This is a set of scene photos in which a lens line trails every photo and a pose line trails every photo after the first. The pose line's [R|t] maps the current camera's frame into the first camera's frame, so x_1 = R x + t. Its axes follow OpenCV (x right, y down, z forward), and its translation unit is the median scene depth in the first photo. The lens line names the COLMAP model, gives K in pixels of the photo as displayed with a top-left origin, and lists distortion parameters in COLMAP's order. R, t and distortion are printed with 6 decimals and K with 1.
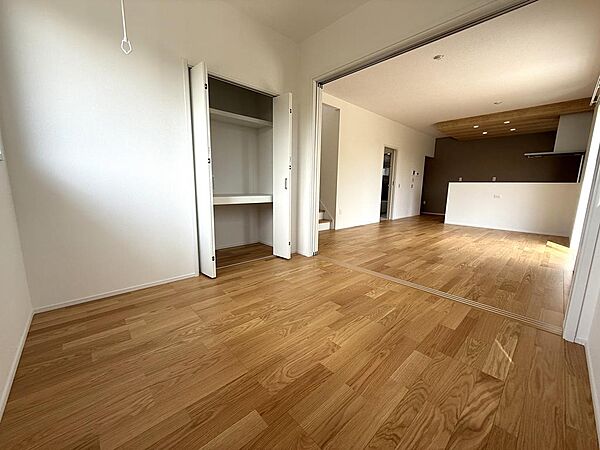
lens RADIAL K [[240.9, 0, 299.6], [0, 240.9, 225.8], [0, 0, 1]] dist [-0.000089, 0.000094]
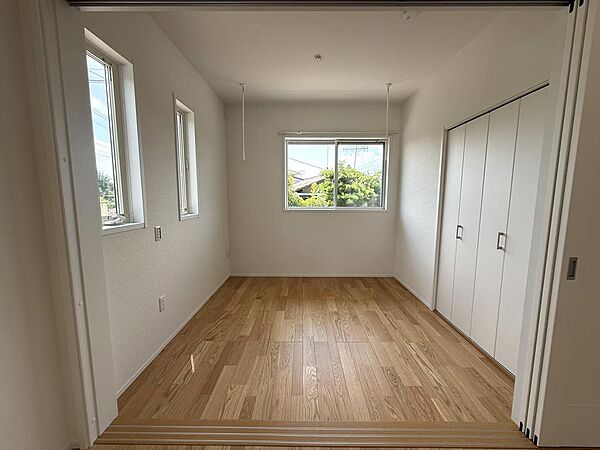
lens RADIAL K [[240.9, 0, 300.2], [0, 240.9, 223.9], [0, 0, 1]] dist [-0.000089, 0.000094]
pose [[-0.688208, 0.062333, -0.722831, 1.124435], [-0.132150, 0.968866, 0.209370, -0.481291], [0.713377, 0.239613, -0.658543, 1.758311]]
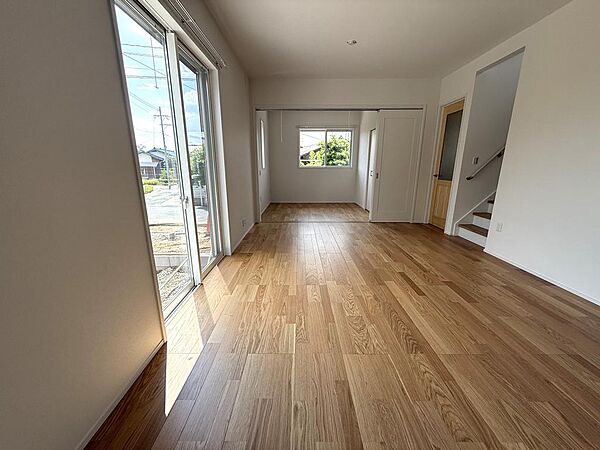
lens RADIAL K [[240.9, 0, 298.9], [0, 240.9, 226.6], [0, 0, 1]] dist [-0.000089, 0.000094]
pose [[-0.680850, 0.166602, -0.713223, 2.823898], [-0.129577, 0.931026, 0.341174, -0.599955], [0.720870, 0.324706, -0.612301, 3.113281]]
